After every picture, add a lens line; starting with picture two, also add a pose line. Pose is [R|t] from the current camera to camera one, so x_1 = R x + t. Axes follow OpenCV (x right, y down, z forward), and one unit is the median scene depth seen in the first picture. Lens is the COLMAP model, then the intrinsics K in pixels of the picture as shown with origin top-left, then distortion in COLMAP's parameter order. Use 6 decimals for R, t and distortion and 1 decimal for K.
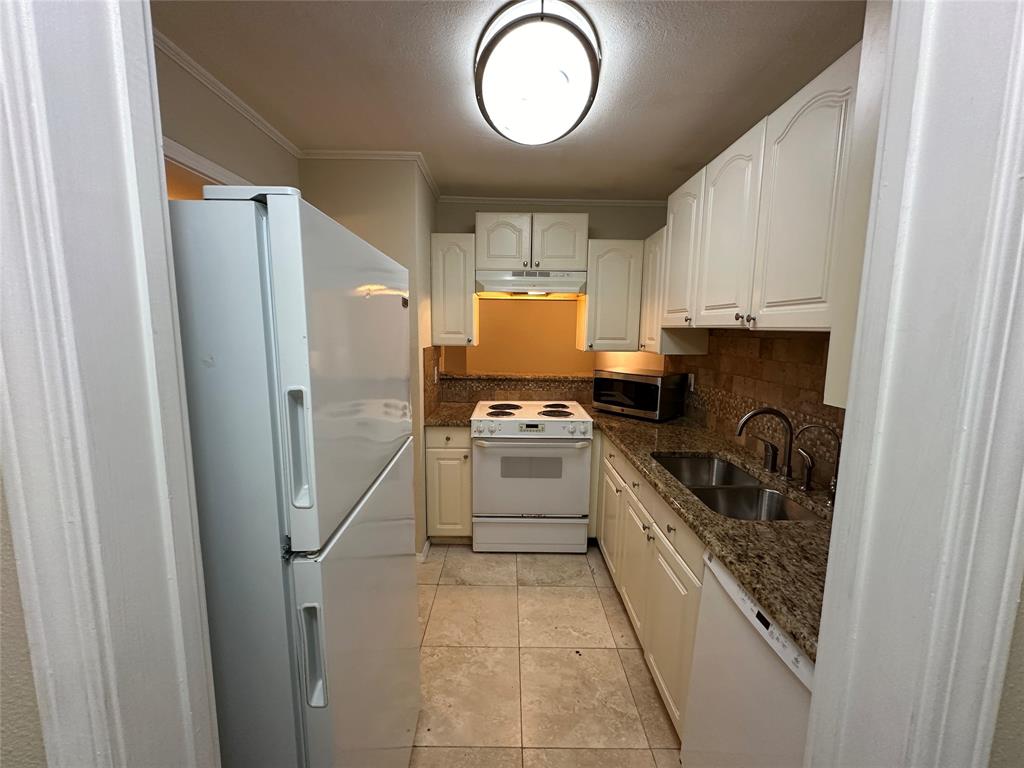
lens RADIAL K [[406.4, 0, 510.3], [0, 406.4, 381.5], [0, 0, 1]] dist [-0.001170, 0.000242]
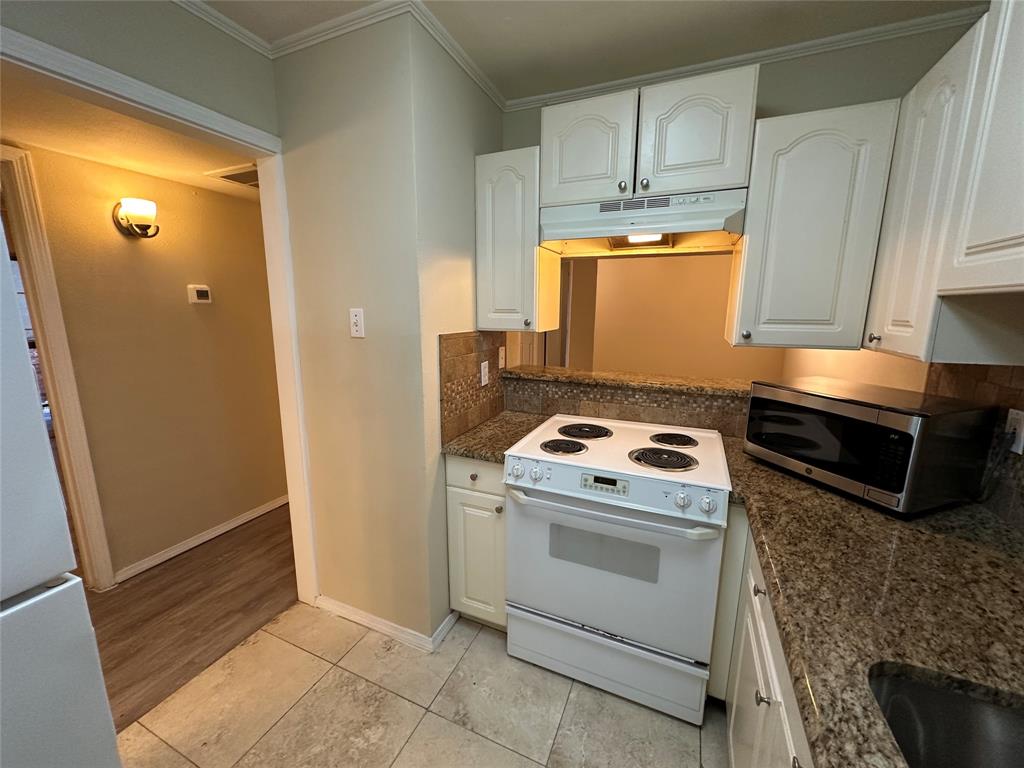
lens RADIAL K [[406.4, 0, 511.8], [0, 406.4, 382.5], [0, 0, 1]] dist [-0.001170, 0.000242]
pose [[0.916263, 0.066648, -0.394993, 0.143674], [-0.047540, 0.997185, 0.057980, -0.048119], [0.397745, -0.034347, 0.916853, 0.440329]]
